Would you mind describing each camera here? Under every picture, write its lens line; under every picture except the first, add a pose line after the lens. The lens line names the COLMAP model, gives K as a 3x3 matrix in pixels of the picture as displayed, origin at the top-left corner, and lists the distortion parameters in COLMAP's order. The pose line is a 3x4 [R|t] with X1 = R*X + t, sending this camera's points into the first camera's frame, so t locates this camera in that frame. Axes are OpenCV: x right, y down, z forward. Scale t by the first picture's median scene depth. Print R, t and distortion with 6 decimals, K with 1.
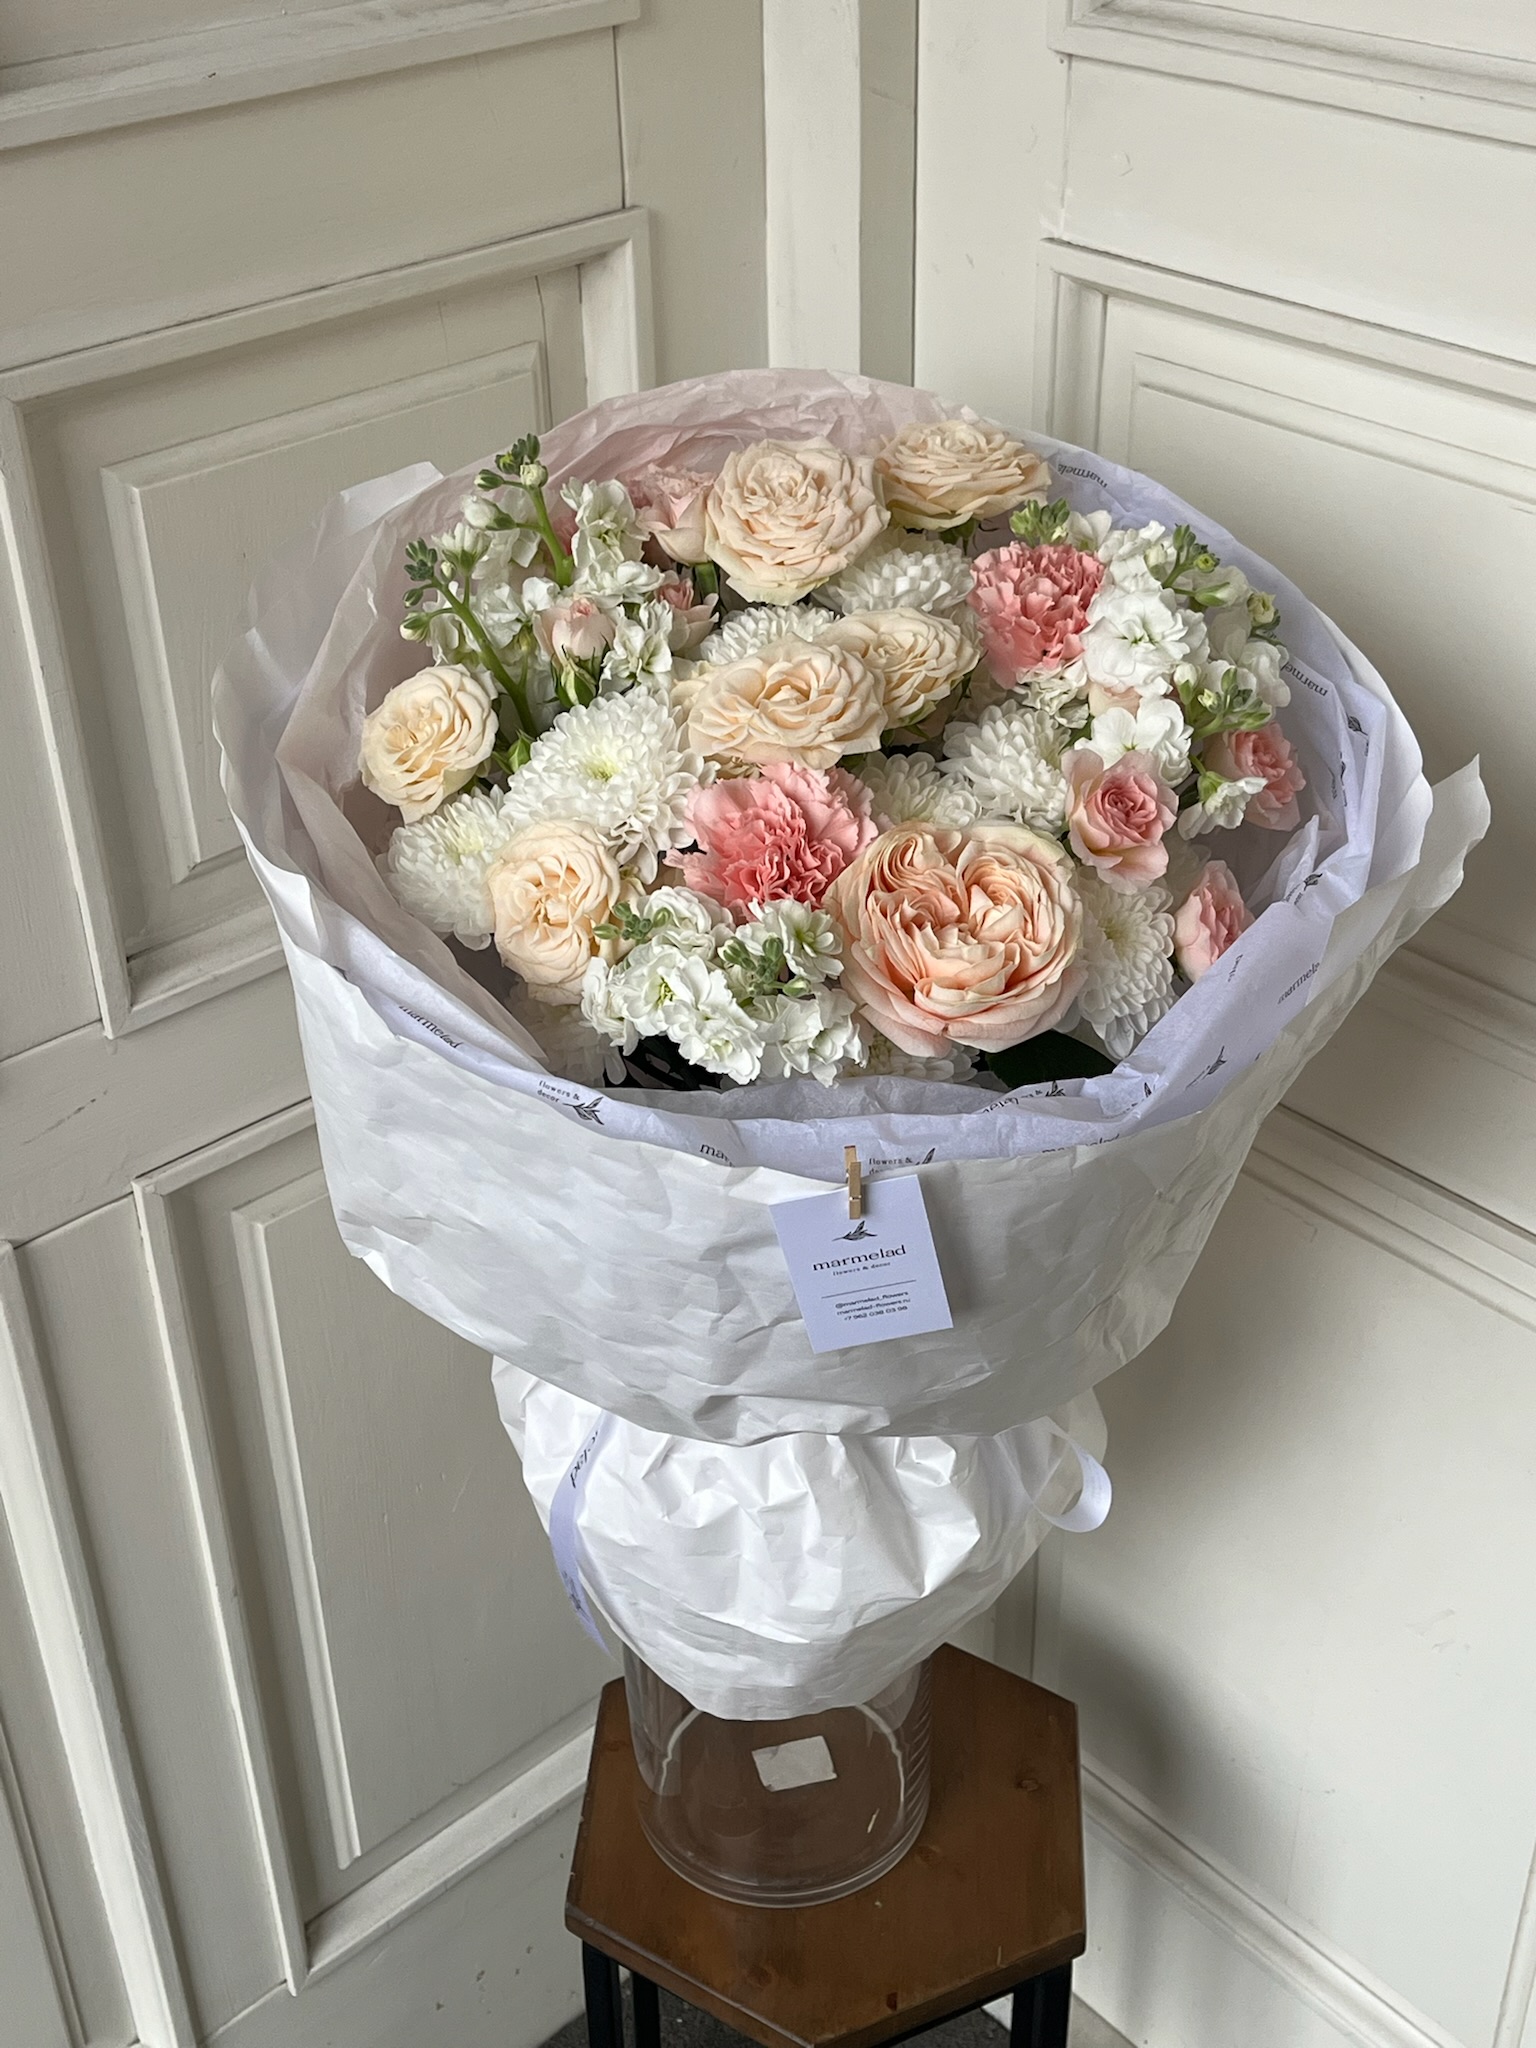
lens RADIAL K [[2547.5, 0, 812.9], [0, 2547.5, 1029.0], [0, 0, 1]] dist [0.180904, -0.596050]
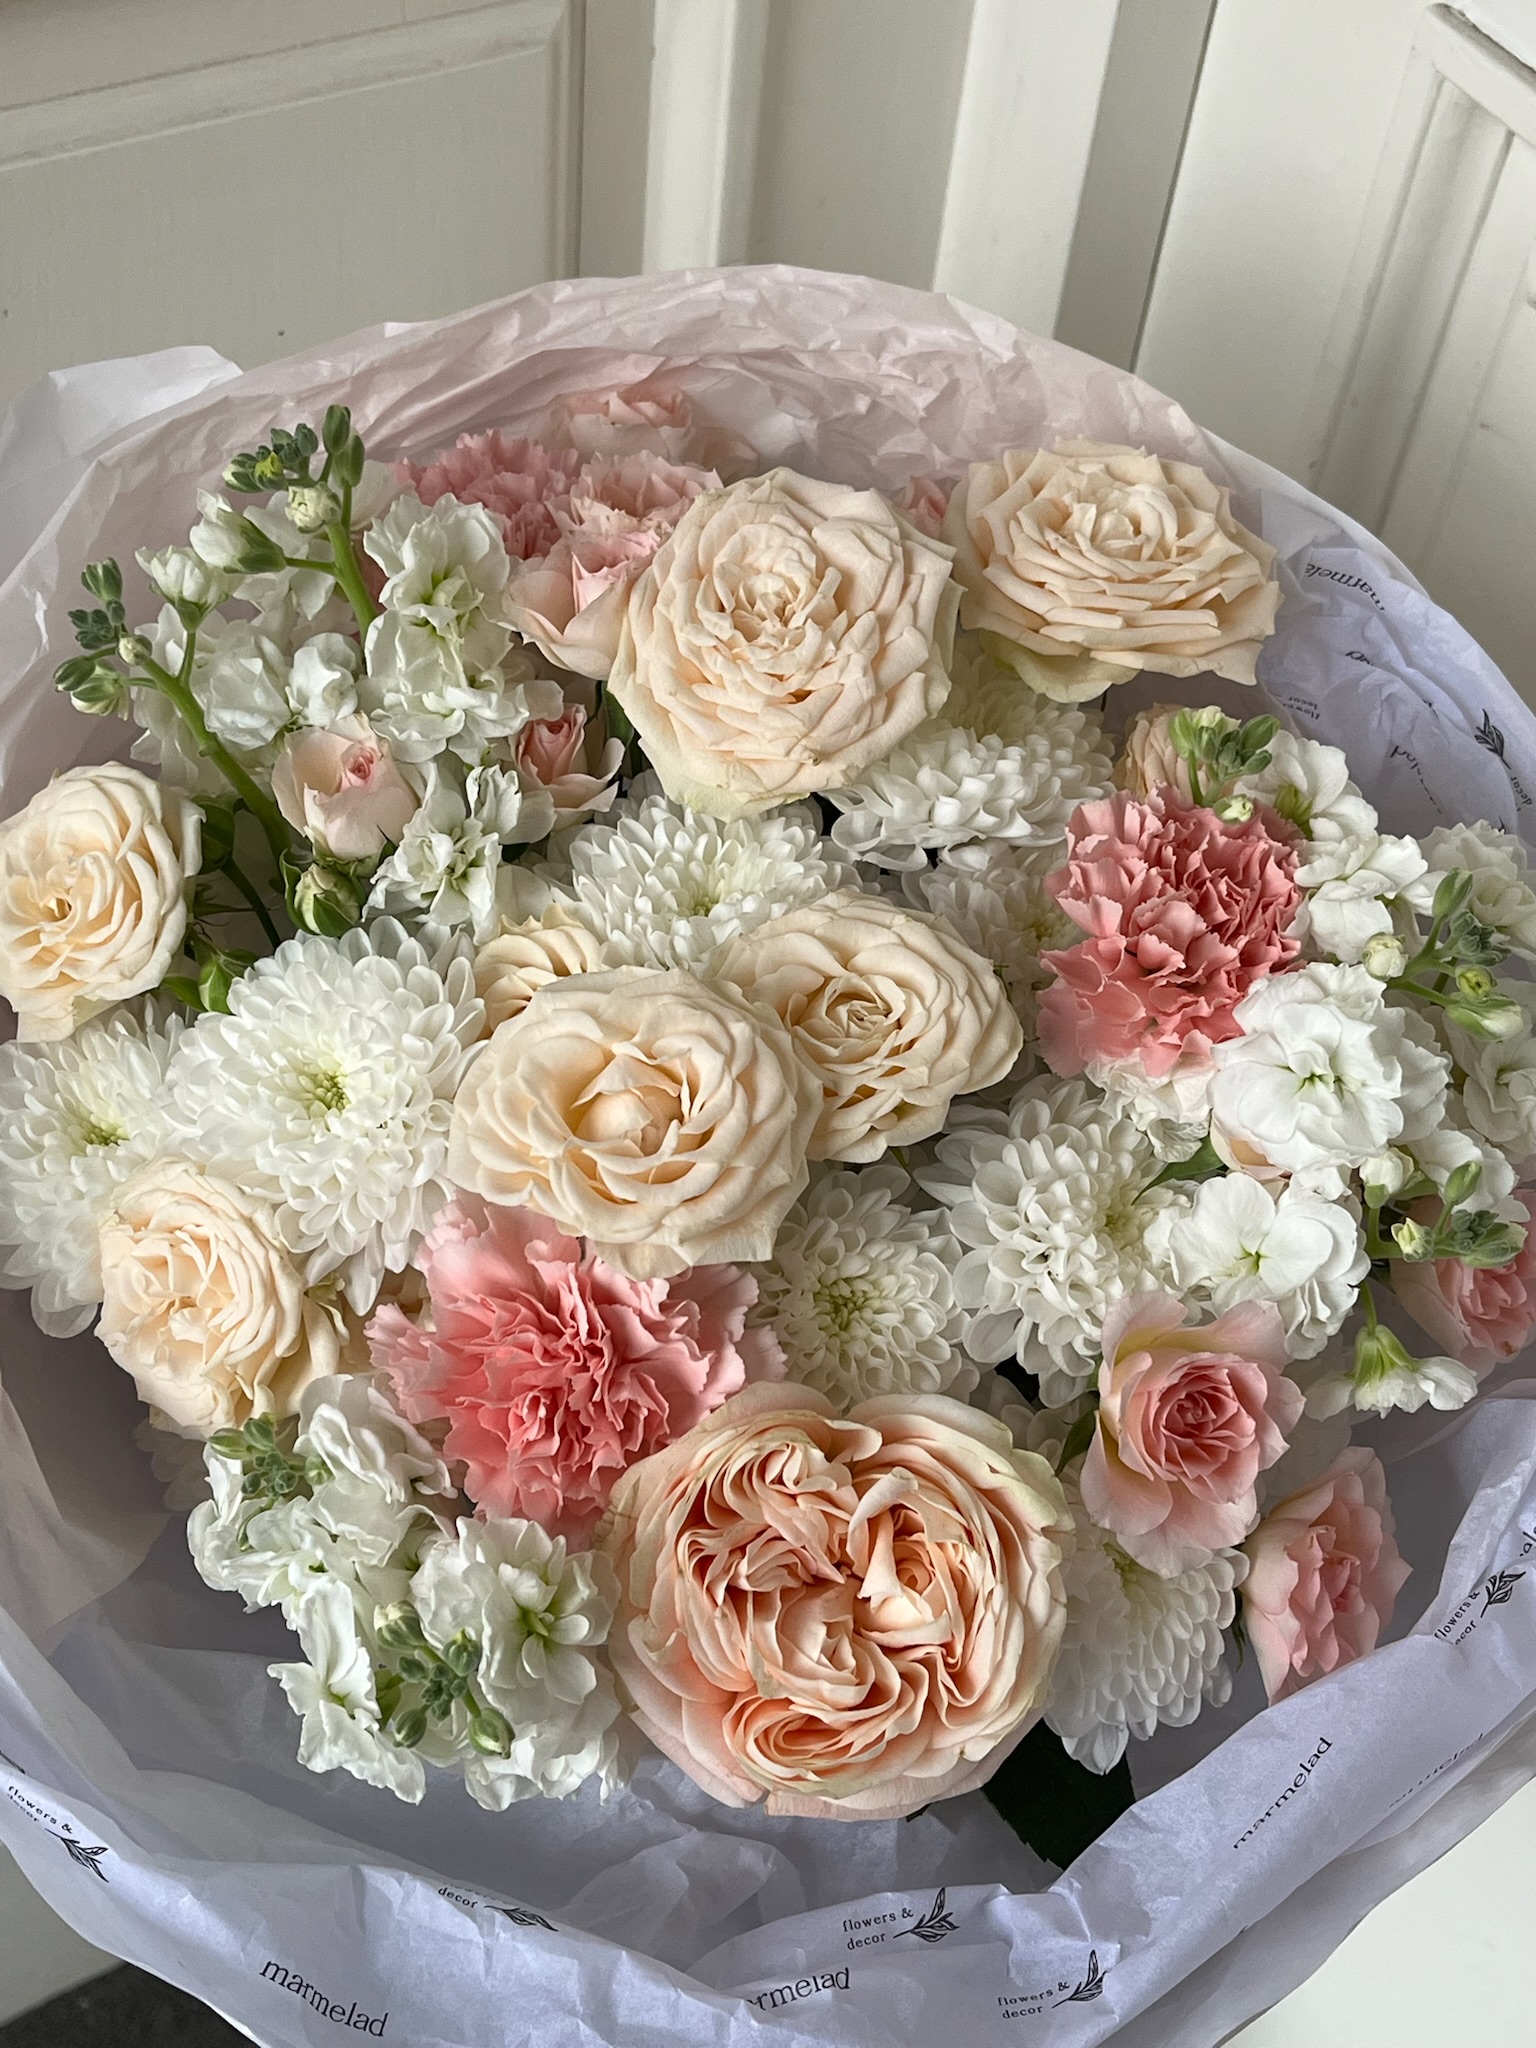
lens RADIAL K [[2547.5, 0, 812.9], [0, 2547.5, 1029.0], [0, 0, 1]] dist [0.180904, -0.596050]
pose [[0.971286, 0.230203, -0.060086, 0.052428], [-0.202732, 0.932993, 0.297360, -0.295871], [0.124513, -0.276640, 0.952873, 0.463242]]
